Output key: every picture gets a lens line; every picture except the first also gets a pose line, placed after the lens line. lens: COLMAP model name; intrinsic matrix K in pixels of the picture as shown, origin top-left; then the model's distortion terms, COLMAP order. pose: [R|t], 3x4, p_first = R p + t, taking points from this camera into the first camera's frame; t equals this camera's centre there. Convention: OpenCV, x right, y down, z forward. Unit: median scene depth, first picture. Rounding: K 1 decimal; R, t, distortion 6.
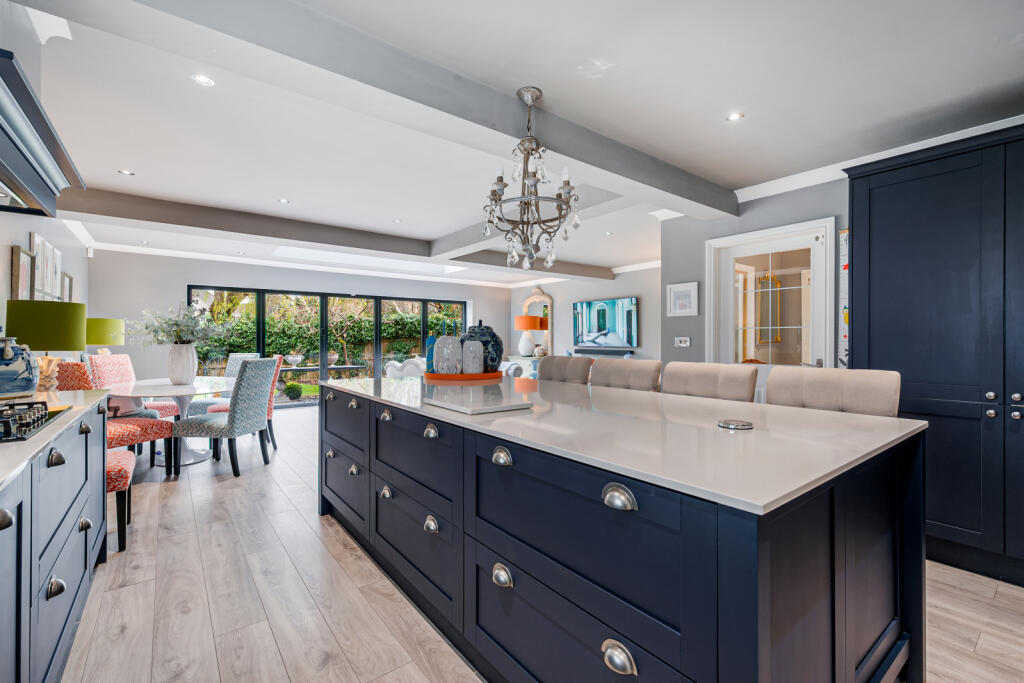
lens RADIAL K [[448.8, 0, 512.0], [0, 448.8, 341.5], [0, 0, 1]] dist [0.000220, 0.000013]
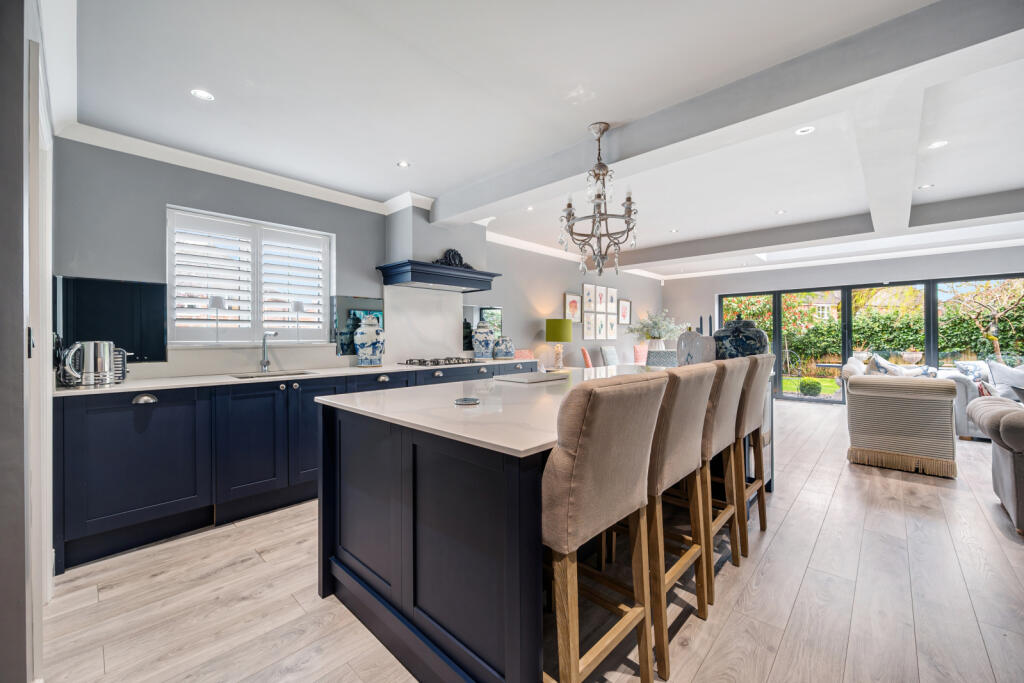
lens RADIAL K [[410.8, 0, 512.0], [0, 410.8, 341.5], [0, 0, 1]] dist [-0.000836, -0.000126]
pose [[0.169179, 0.005695, -0.985569, 0.314669], [0.002699, 0.999977, 0.006241, 0.001524], [0.985582, -0.003716, 0.169160, 0.164463]]
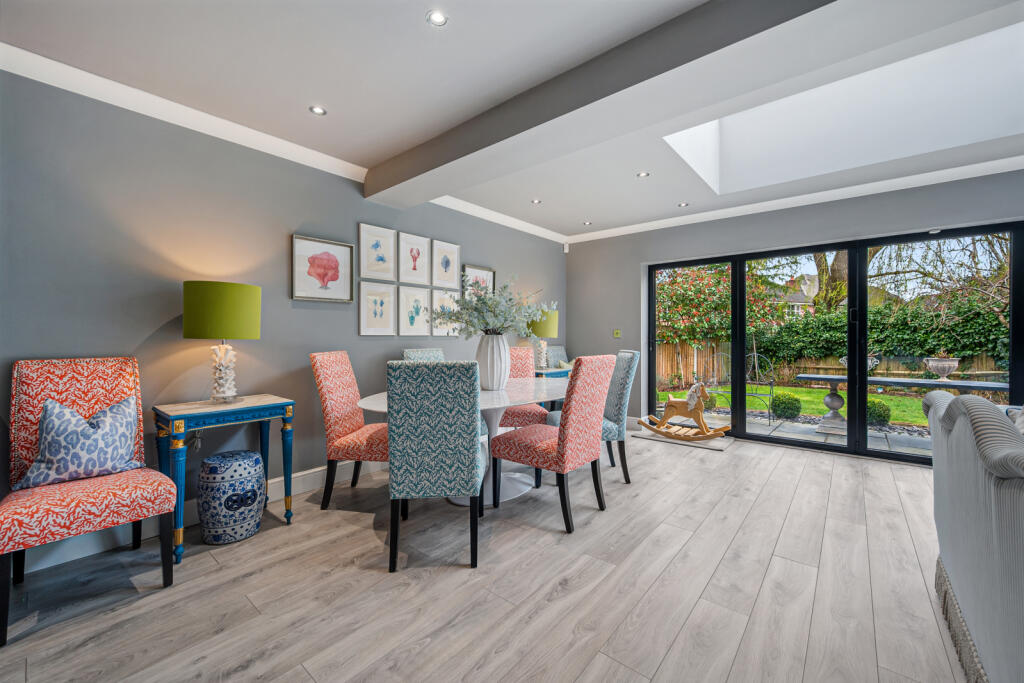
lens RADIAL K [[410.8, 0, 512.0], [0, 410.8, 341.5], [0, 0, 1]] dist [-0.000836, -0.000126]
pose [[0.222983, 0.009097, -0.974780, -0.039828], [-0.002028, 0.999959, 0.008868, 0.005039], [0.974820, 0.000000, 0.222992, 0.503423]]
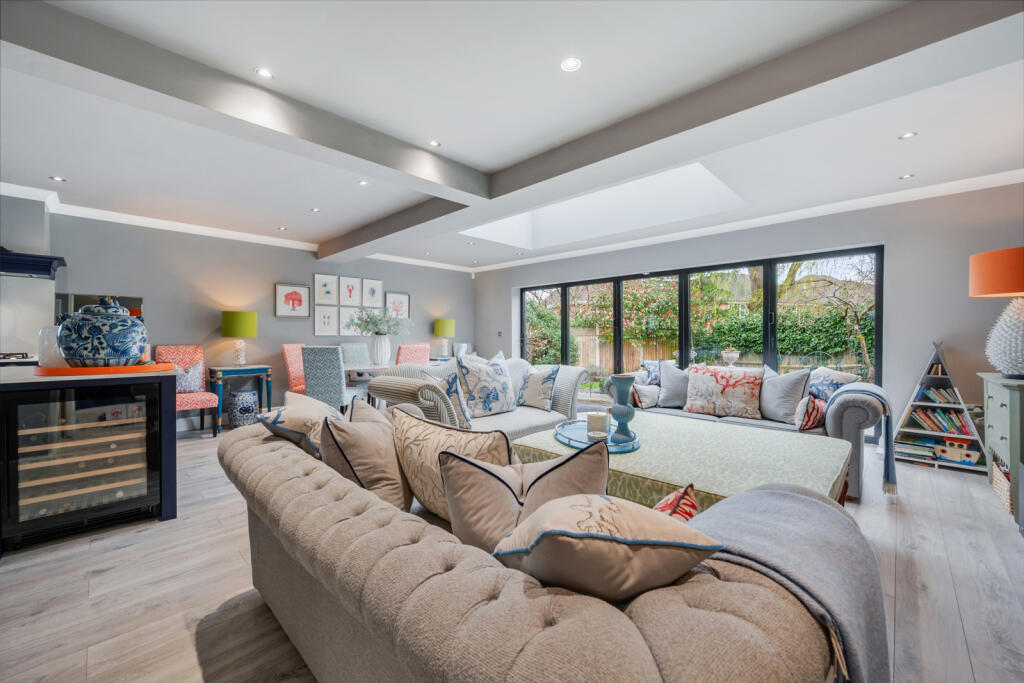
lens RADIAL K [[406.2, 0, 512.0], [0, 406.2, 341.5], [0, 0, 1]] dist [-0.012681, 0.000107]
pose [[0.150558, 0.007584, -0.988572, 0.311848], [-0.001421, 0.999971, 0.007455, 0.008307], [0.988600, 0.000283, 0.150565, 0.692019]]
